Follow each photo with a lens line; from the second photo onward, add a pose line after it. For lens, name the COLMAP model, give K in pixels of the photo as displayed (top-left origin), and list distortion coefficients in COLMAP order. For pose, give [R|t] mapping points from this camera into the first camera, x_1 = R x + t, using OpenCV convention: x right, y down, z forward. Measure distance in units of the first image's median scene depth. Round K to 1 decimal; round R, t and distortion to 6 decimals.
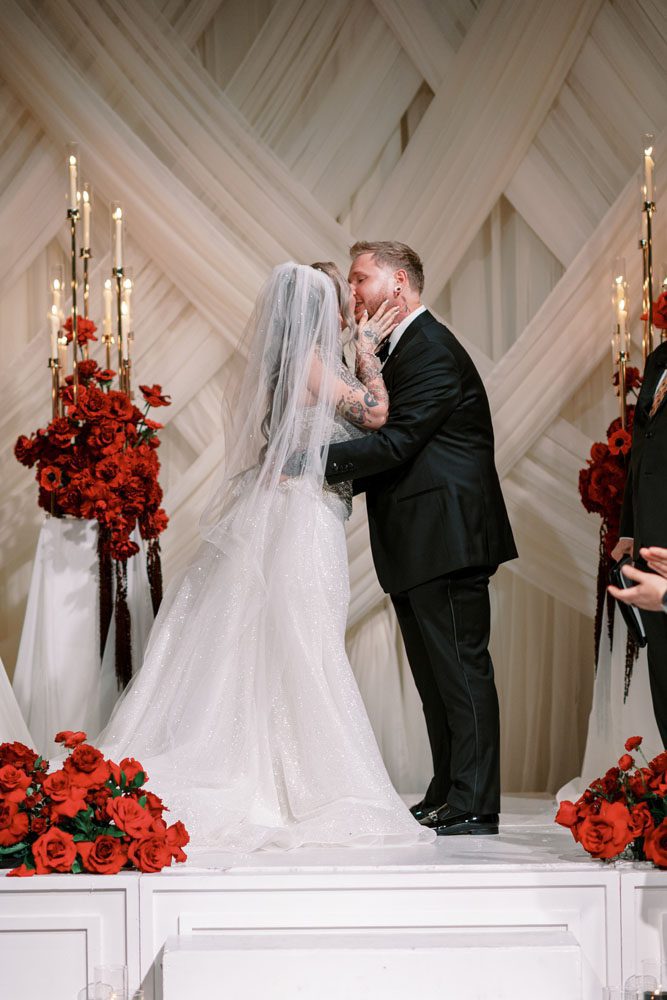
lens RADIAL K [[2270.0, 0, 333.5], [0, 2270.0, 500.0], [0, 0, 1]] dist [0.047116, 0.139482]
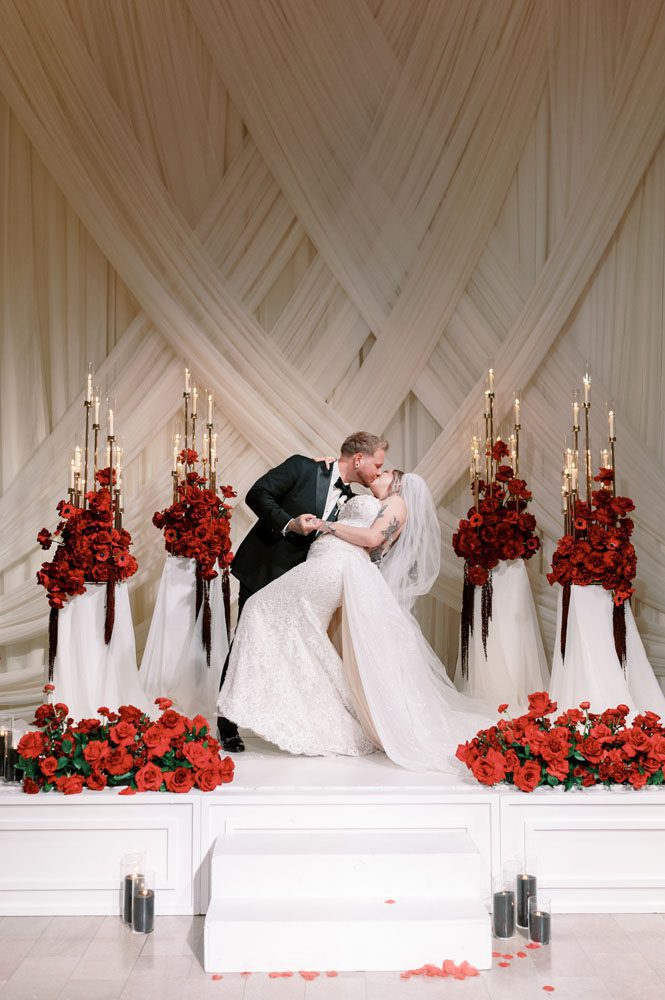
lens RADIAL K [[1024.9, 0, 332.5], [0, 1024.9, 500.0], [0, 0, 1]] dist [-0.011605, 0.000105]
pose [[0.999837, 0.013704, 0.011759, -0.002334], [-0.013290, 0.999314, -0.034567, -0.010956], [-0.012225, 0.034405, 0.999333, 0.152623]]
